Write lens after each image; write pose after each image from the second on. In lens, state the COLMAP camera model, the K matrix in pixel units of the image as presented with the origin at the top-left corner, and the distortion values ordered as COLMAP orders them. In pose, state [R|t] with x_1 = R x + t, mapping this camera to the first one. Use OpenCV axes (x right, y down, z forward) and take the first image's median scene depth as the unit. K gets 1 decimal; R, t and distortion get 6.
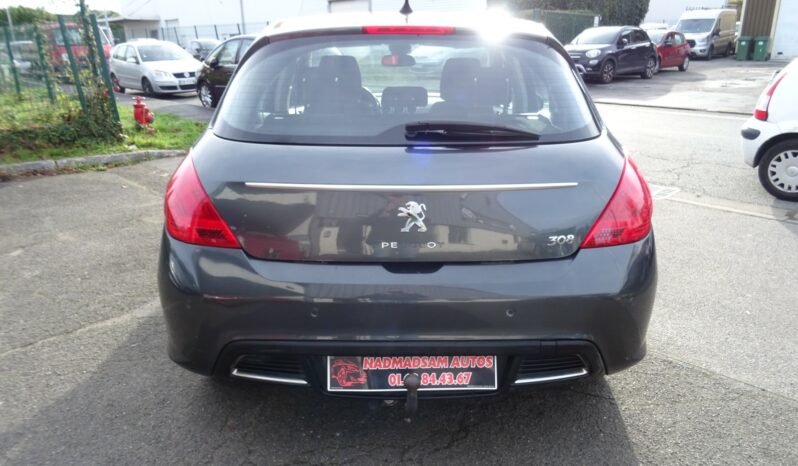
lens RADIAL K [[569.1, 0, 399.0], [0, 569.1, 233.0], [0, 0, 1]] dist [0.001406, 0.003045]
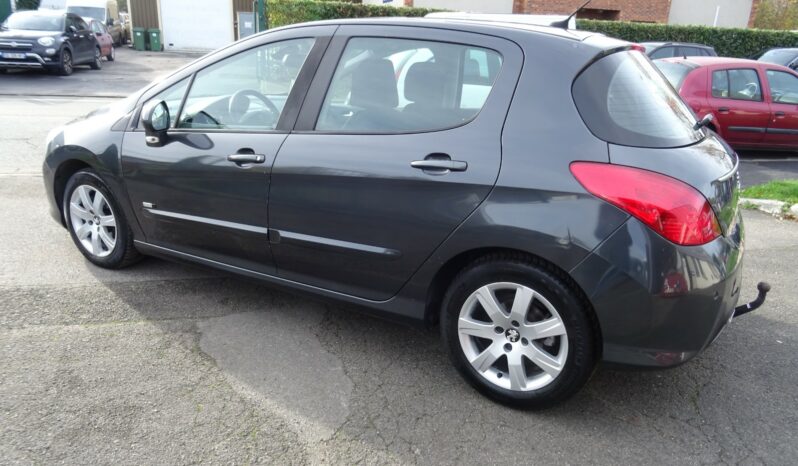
lens RADIAL K [[569.1, 0, 399.0], [0, 569.1, 233.0], [0, 0, 1]] dist [0.001406, 0.003045]
pose [[0.513339, -0.248651, 0.821374, -0.133622], [0.232658, 0.961584, 0.145691, -0.024704], [-0.826047, 0.116310, 0.551470, 0.076576]]
